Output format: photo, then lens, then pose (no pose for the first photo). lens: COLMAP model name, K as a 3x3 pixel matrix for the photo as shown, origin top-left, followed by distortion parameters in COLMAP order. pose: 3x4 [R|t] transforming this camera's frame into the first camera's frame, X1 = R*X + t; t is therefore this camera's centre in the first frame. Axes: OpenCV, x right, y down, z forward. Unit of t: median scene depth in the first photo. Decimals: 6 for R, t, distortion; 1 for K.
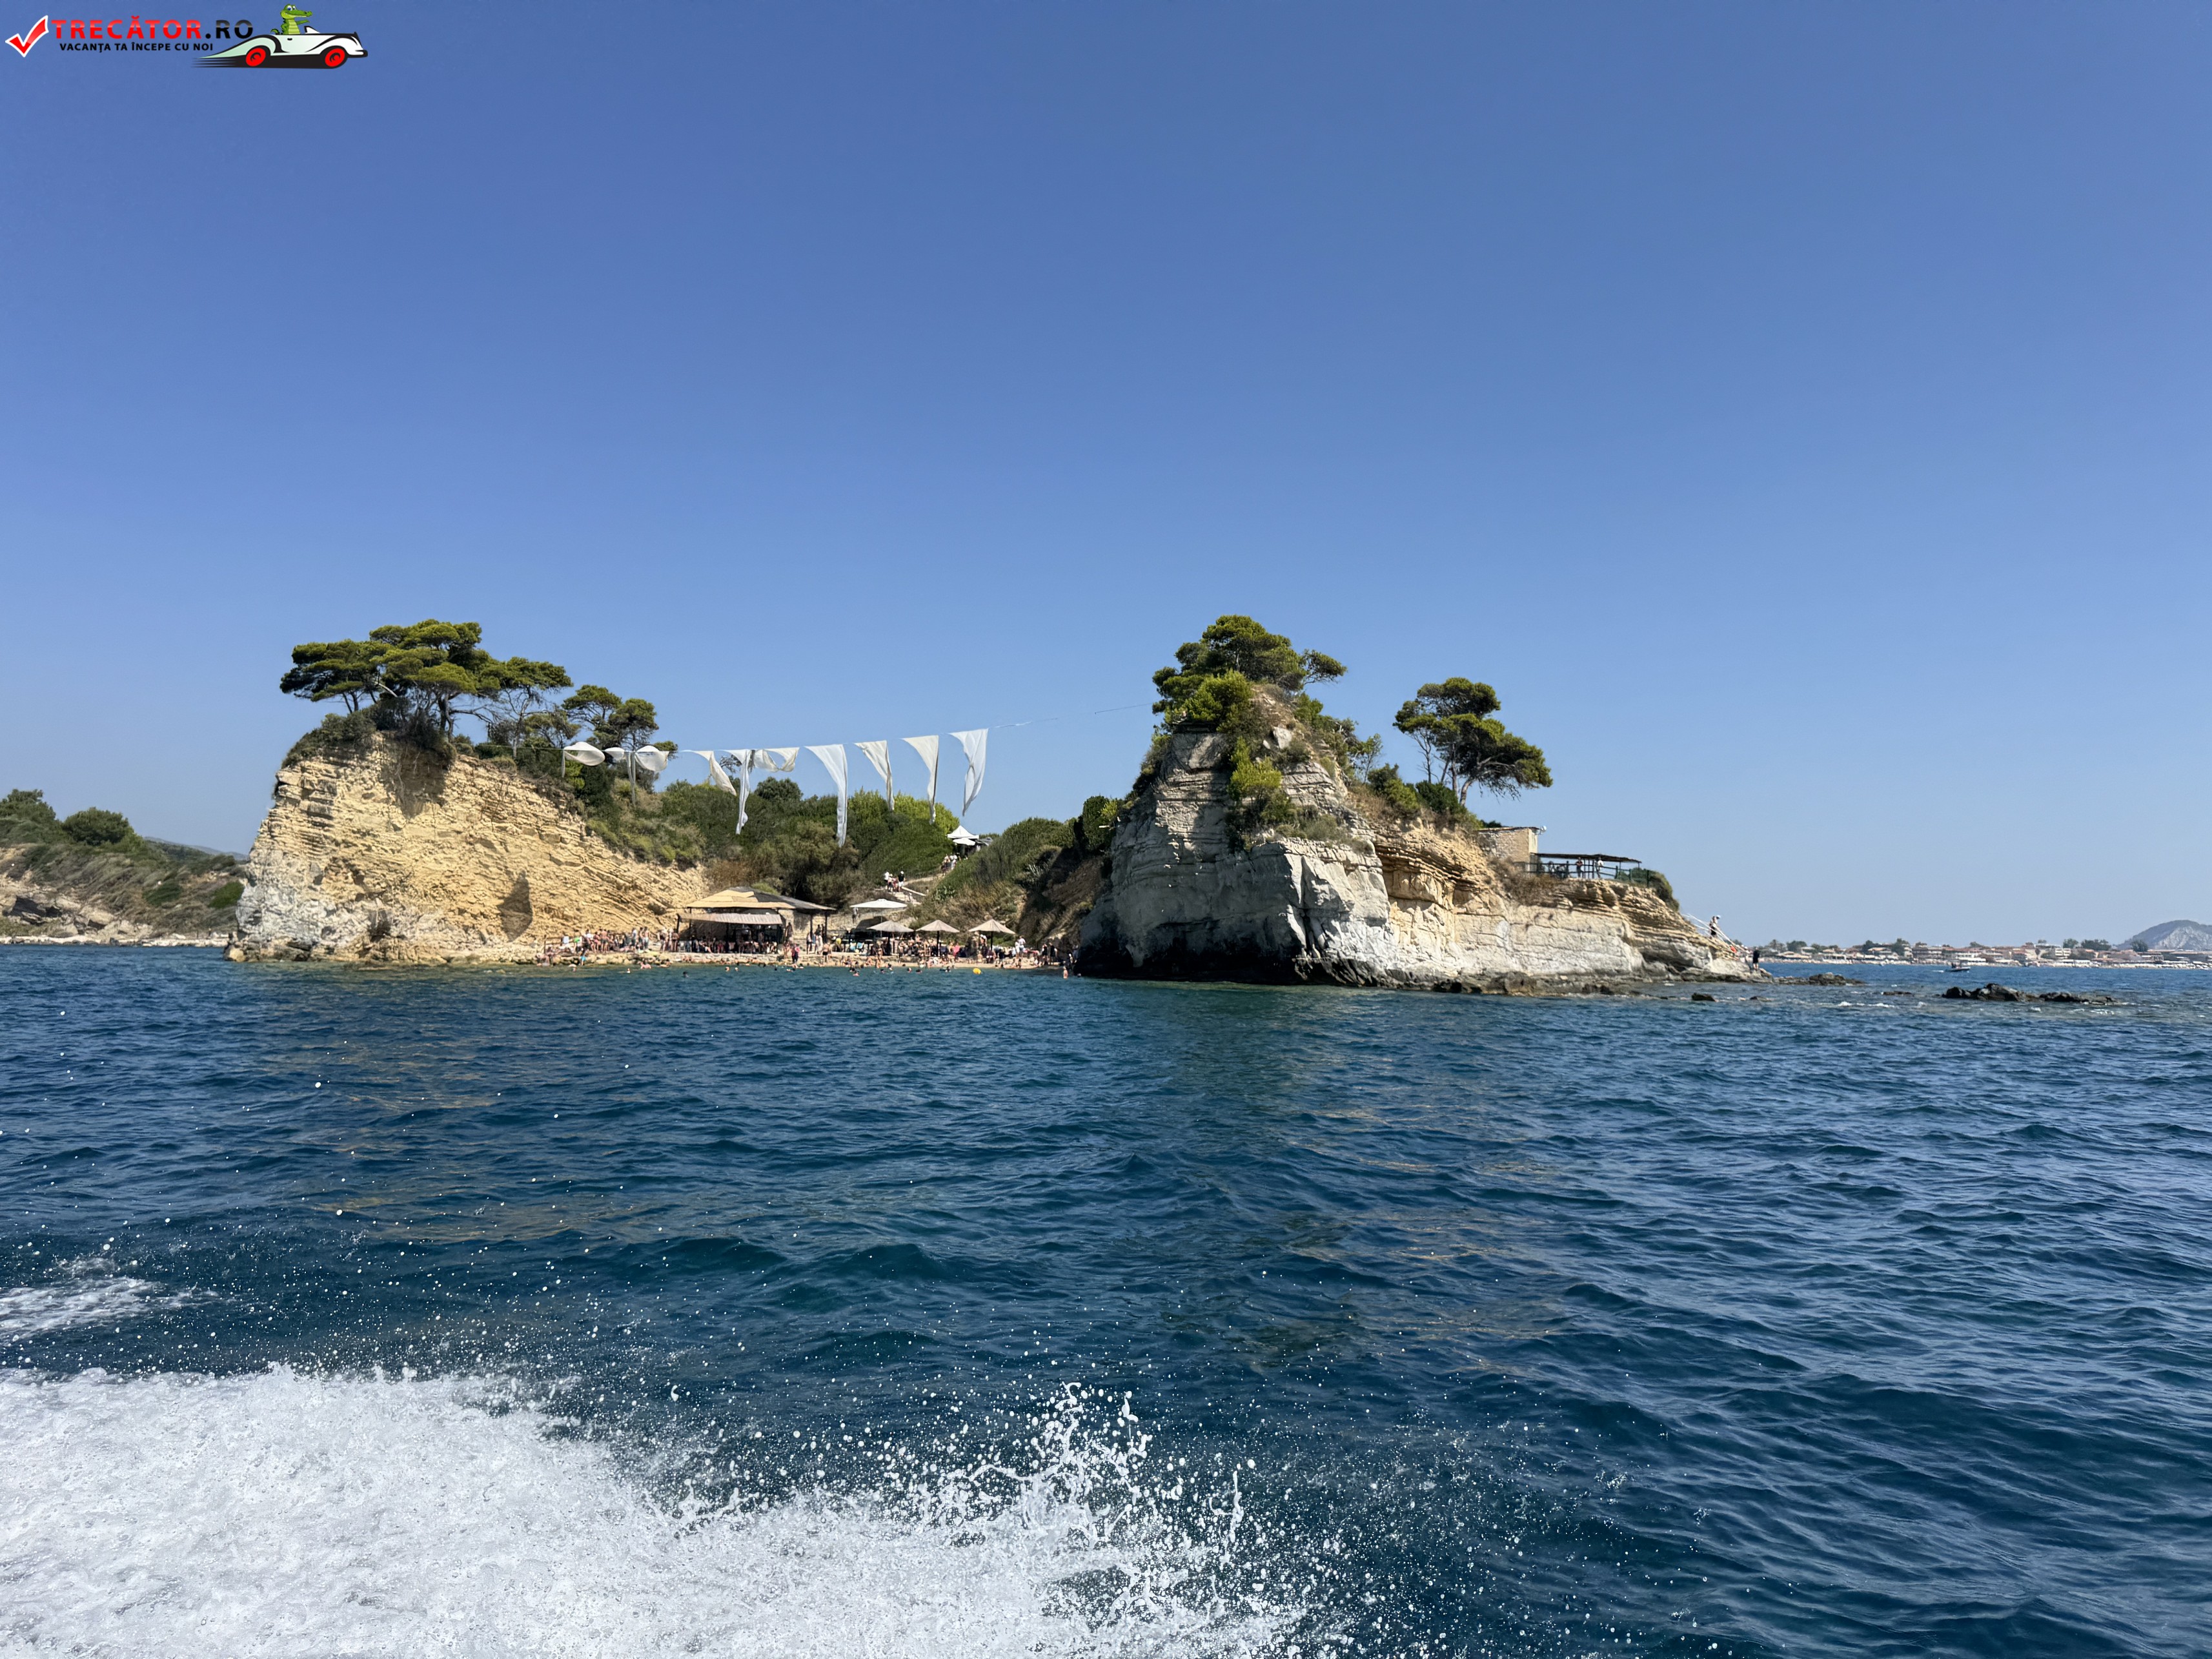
lens RADIAL K [[1572.1, 0, 1094.1], [0, 1572.1, 821.5], [0, 0, 1]] dist [0.065303, -0.080560]
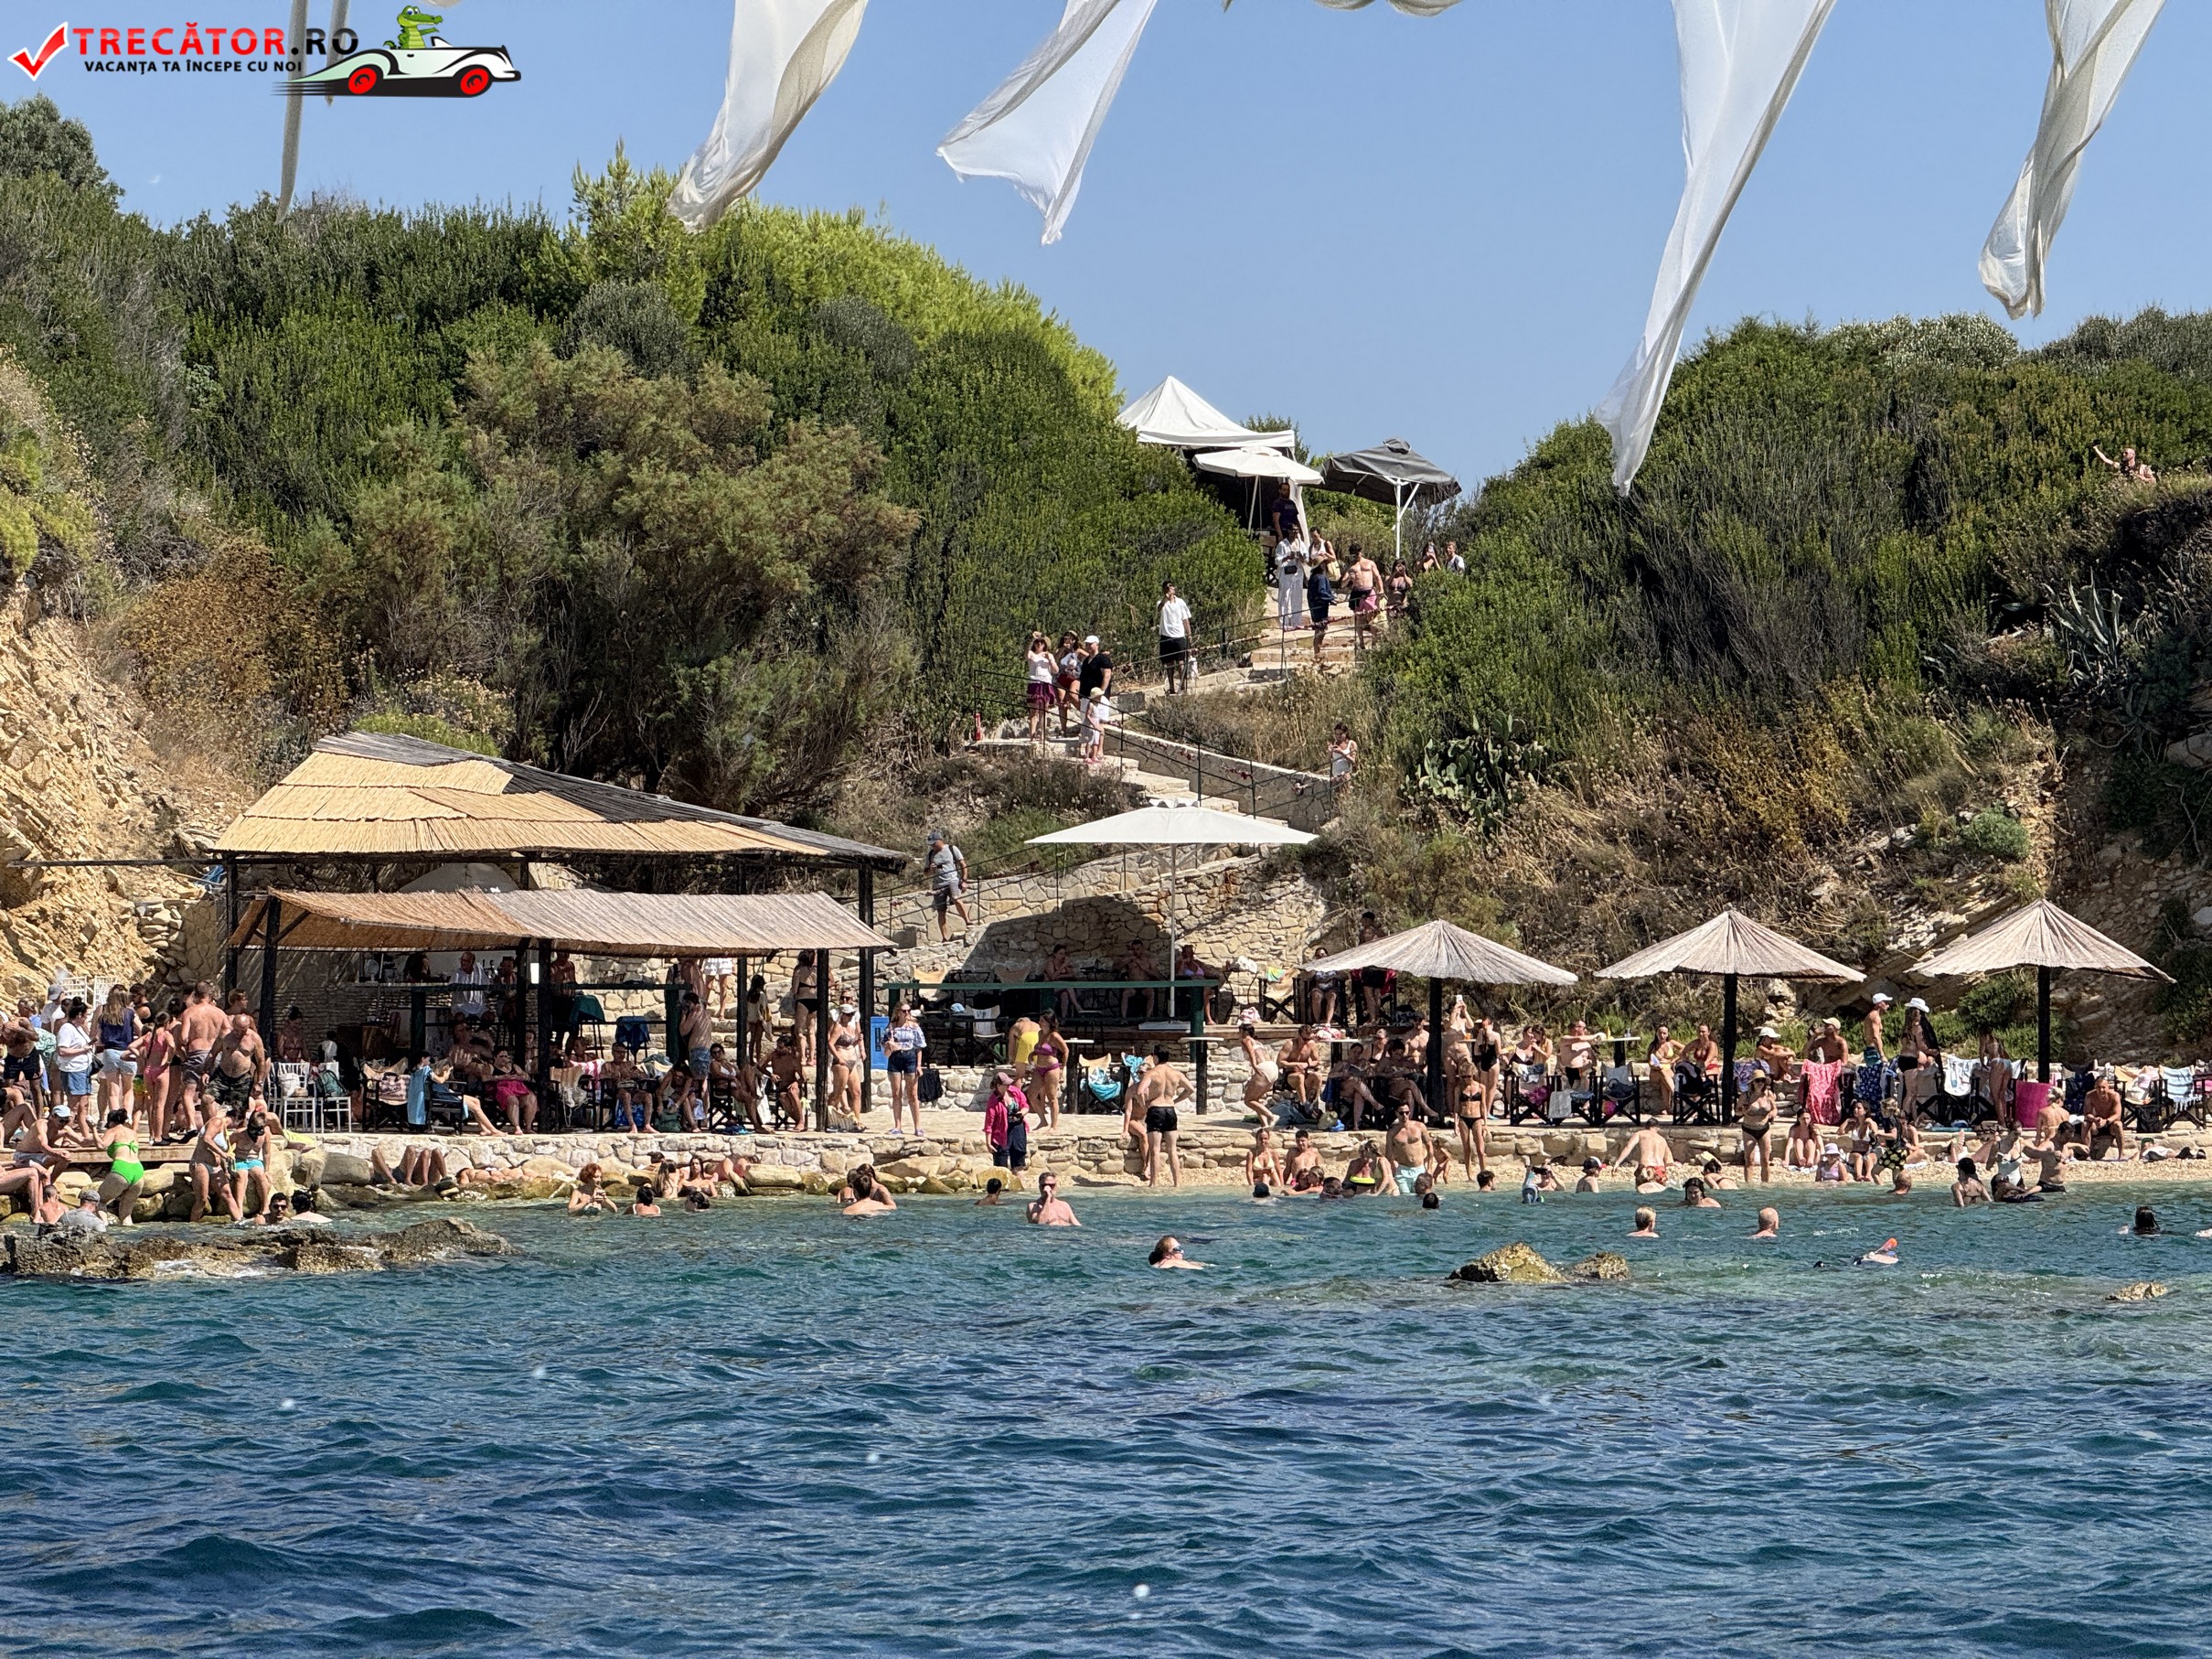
lens RADIAL K [[7885.7, 0, 1090.7], [0, 7885.7, 826.3], [0, 0, 1]] dist [0.110633, 0.000000]
pose [[0.970662, -0.014850, 0.239987, -0.406074], [0.002909, 0.998743, 0.050037, 0.011667], [-0.240429, -0.047871, 0.969486, 0.207346]]
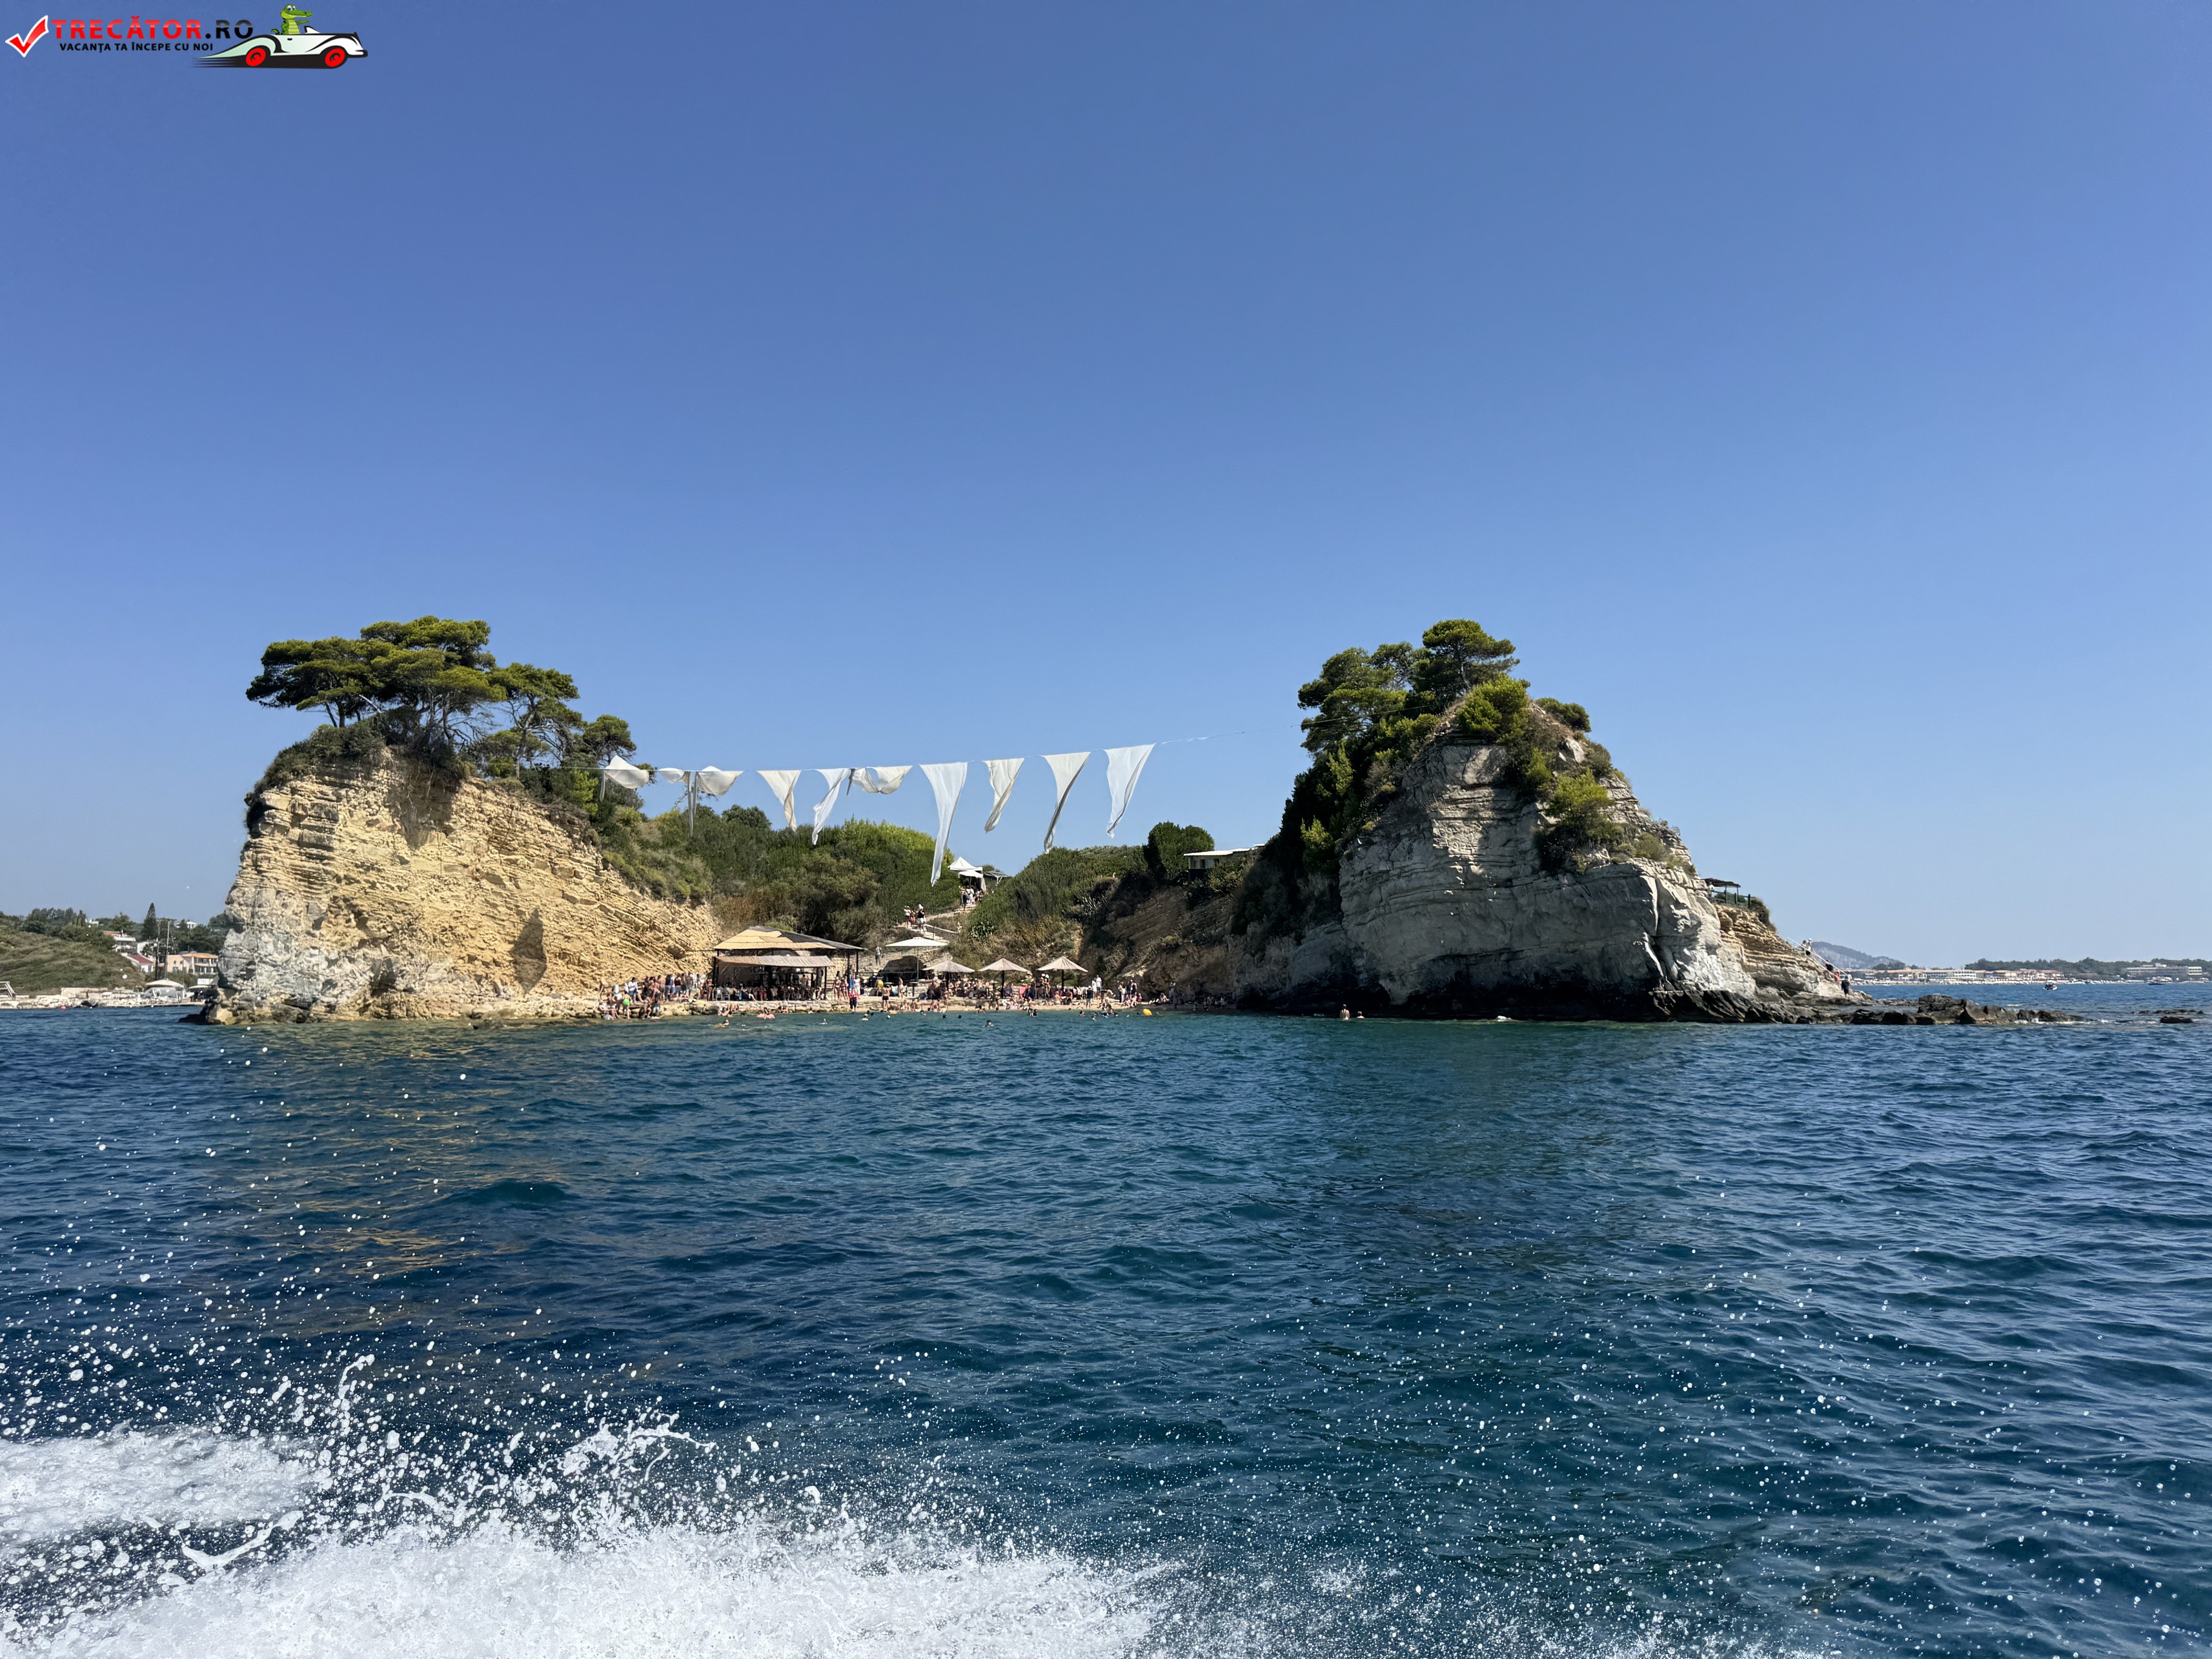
lens RADIAL K [[1572.1, 0, 1107.3], [0, 1572.1, 829.4], [0, 0, 1]] dist [0.065303, -0.080560]
pose [[0.982874, -0.003713, 0.184242, -0.226377], [0.007230, 0.999804, -0.018424, 0.005581], [-0.184137, 0.019440, 0.982708, 0.102764]]
